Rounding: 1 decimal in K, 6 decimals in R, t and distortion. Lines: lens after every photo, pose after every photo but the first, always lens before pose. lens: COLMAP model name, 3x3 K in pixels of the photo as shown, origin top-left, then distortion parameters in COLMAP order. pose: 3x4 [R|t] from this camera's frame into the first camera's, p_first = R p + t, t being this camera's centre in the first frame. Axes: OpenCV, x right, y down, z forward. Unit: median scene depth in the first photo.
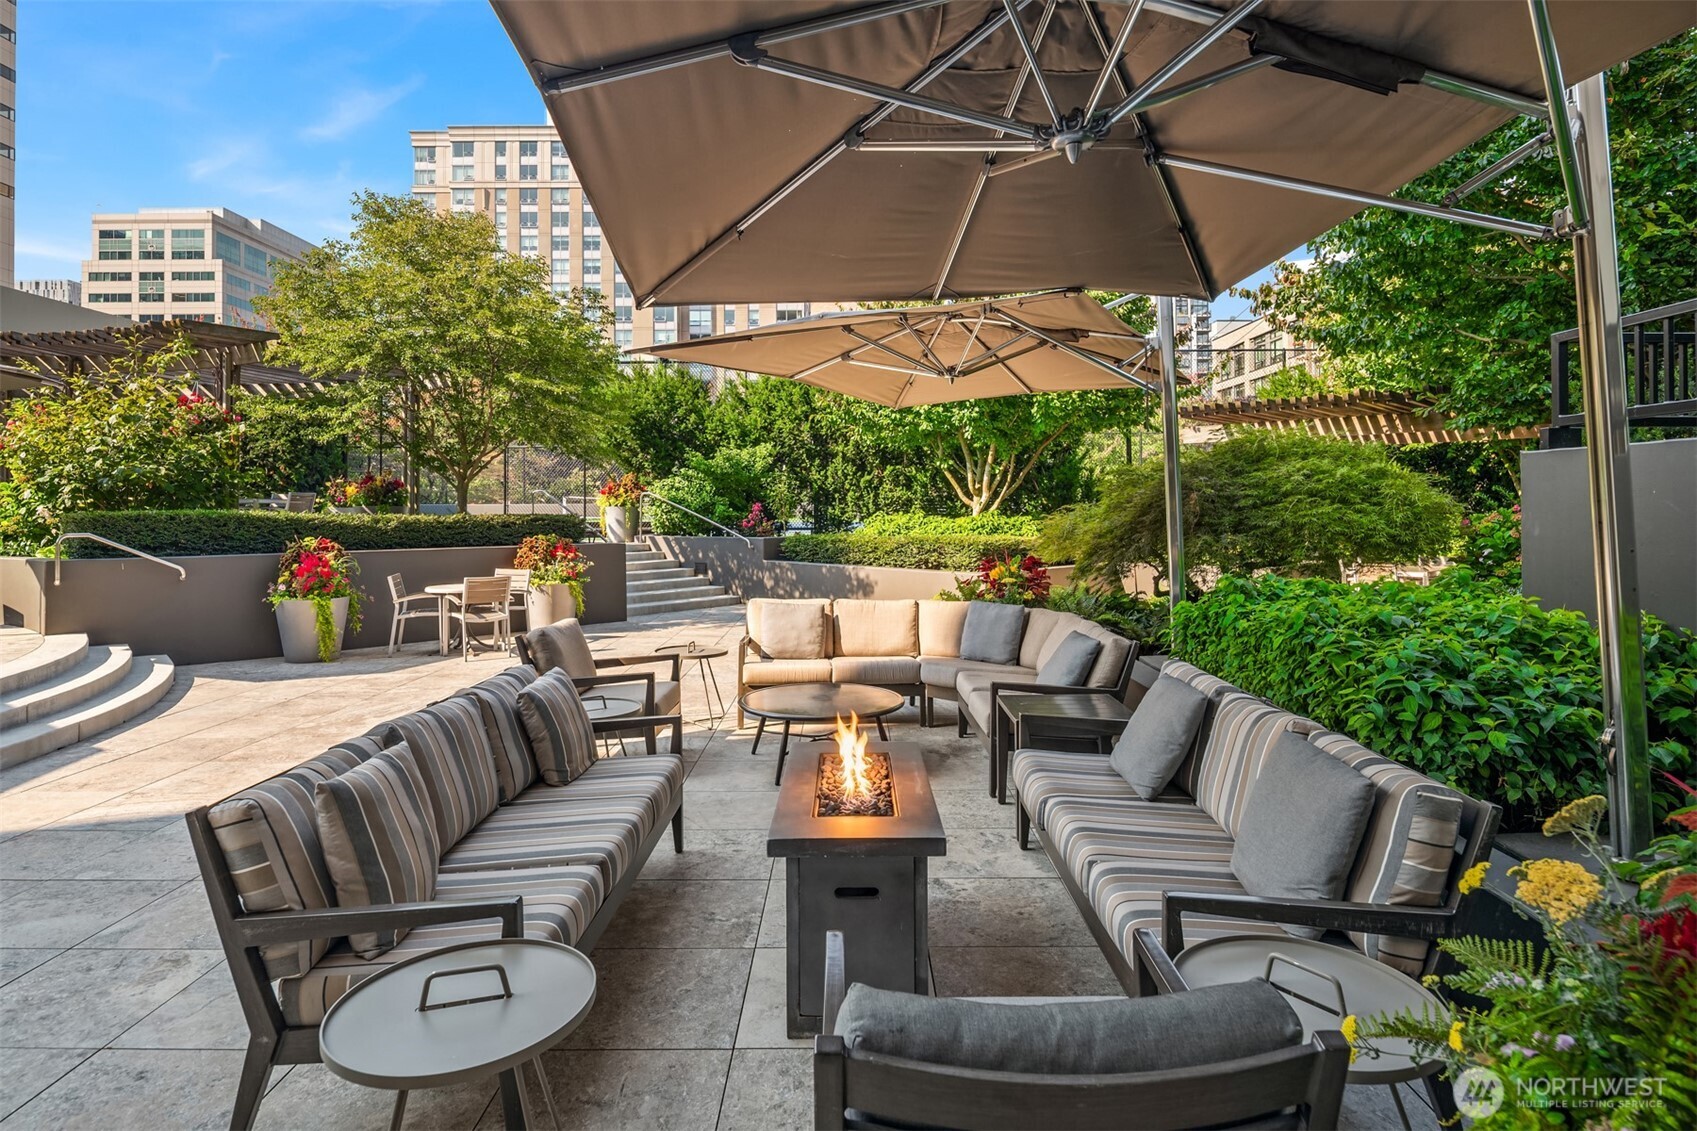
lens RADIAL K [[927.4, 0, 852.3], [0, 927.4, 550.7], [0, 0, 1]] dist [-0.002253, -0.000226]
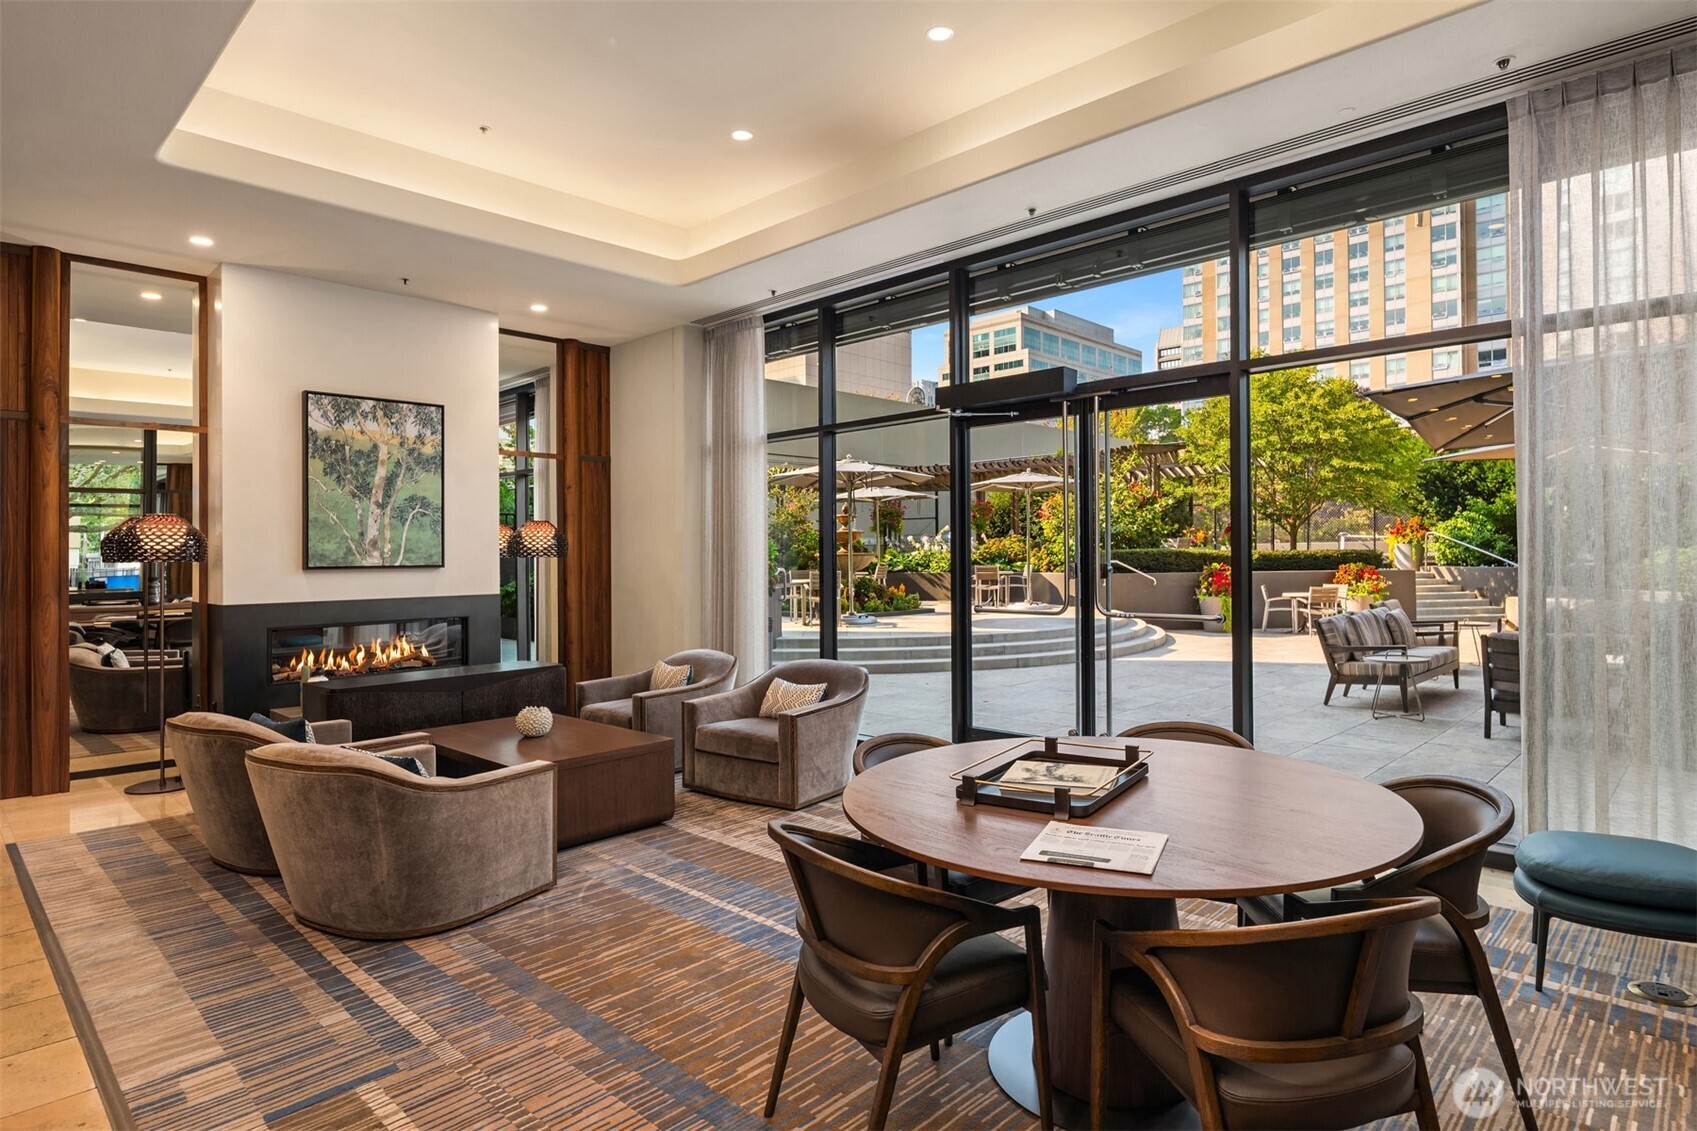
lens RADIAL K [[927.4, 0, 852.3], [0, 927.4, 550.7], [0, 0, 1]] dist [-0.002253, -0.000226]
pose [[0.718280, -0.010030, -0.695682, 0.091290], [-0.019547, 0.999210, -0.034588, 0.021964], [0.695480, 0.038442, 0.717516, -0.460706]]
